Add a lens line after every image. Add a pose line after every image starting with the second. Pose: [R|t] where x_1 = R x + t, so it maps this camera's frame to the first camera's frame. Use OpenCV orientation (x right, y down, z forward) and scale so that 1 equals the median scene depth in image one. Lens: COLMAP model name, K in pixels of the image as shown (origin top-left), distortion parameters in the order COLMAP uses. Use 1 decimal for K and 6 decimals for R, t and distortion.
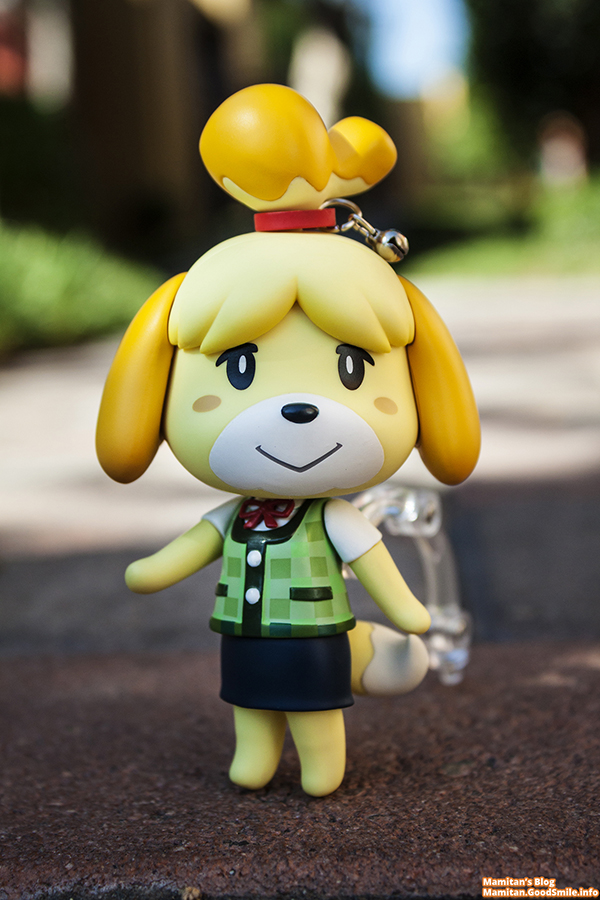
lens RADIAL K [[1662.2, 0, 301.3], [0, 1662.2, 447.5], [0, 0, 1]] dist [-0.071385, 0.000000]
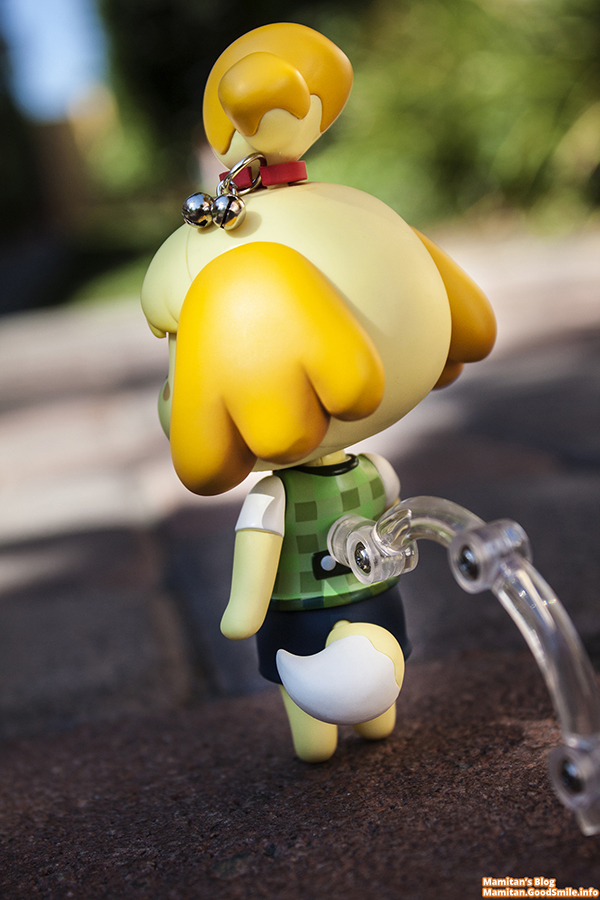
lens RADIAL K [[1706.8, 0, 300.0], [0, 1706.8, 450.1], [0, 0, 1]] dist [-0.171001, 0.000000]
pose [[0.972966, -0.149293, 0.176208, 0.011509], [0.151565, 0.988447, 0.000570, -0.004673], [-0.174257, 0.026152, 0.984353, 0.182338]]
